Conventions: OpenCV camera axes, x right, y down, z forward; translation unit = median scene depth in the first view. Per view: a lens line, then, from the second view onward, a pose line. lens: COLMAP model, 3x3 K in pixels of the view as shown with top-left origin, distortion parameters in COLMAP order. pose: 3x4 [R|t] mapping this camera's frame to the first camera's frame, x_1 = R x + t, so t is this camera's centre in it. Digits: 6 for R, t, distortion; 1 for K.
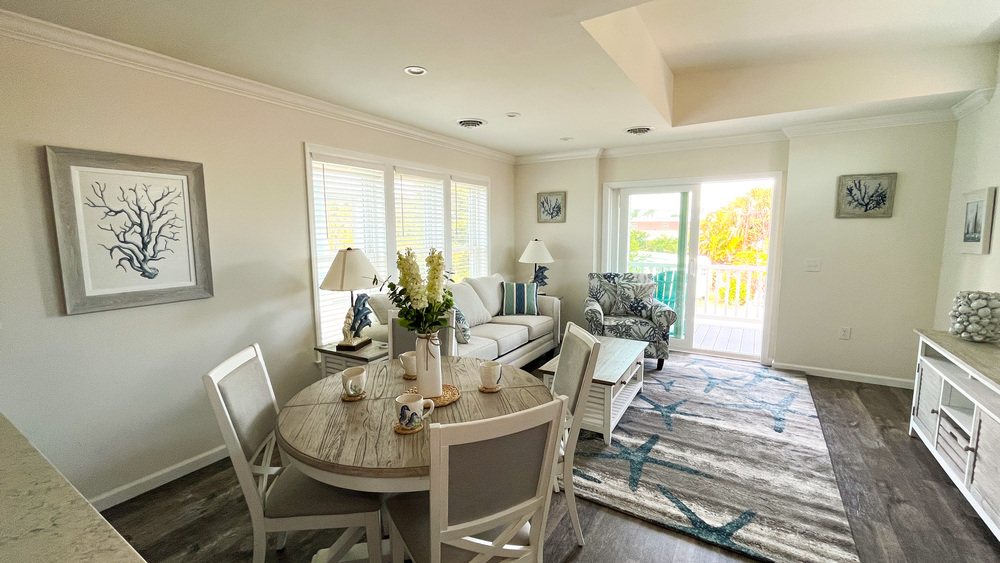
lens RADIAL K [[410.7, 0, 504.6], [0, 410.7, 279.4], [0, 0, 1]] dist [-0.001163, 0.000439]
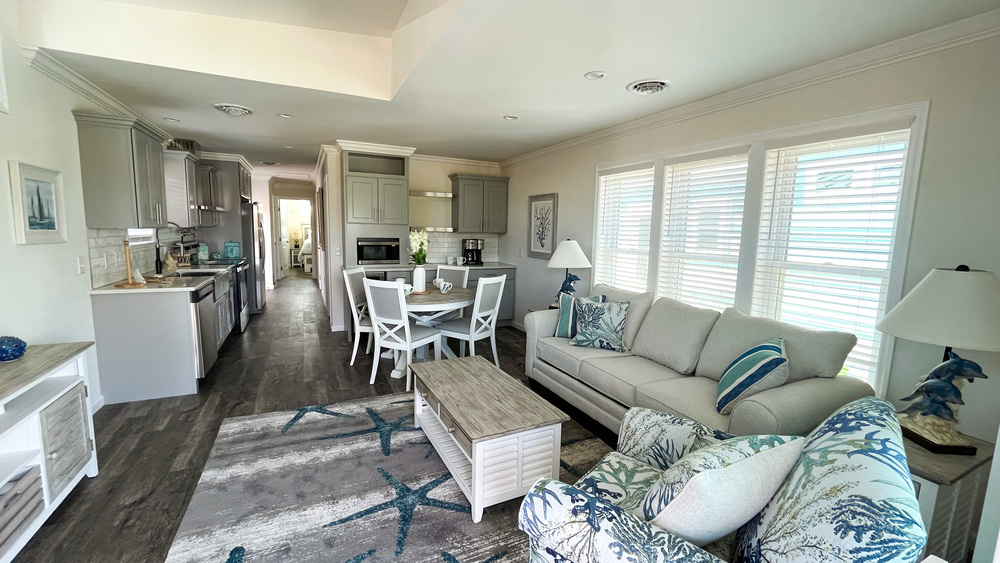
lens RADIAL K [[410.7, 0, 498.9], [0, 410.7, 281.1], [0, 0, 1]] dist [-0.001163, 0.000439]
pose [[-0.543676, 0.099937, -0.833324, 1.157164], [-0.122520, 0.972799, 0.196598, -0.229726], [0.830304, 0.208984, -0.516644, 1.942698]]
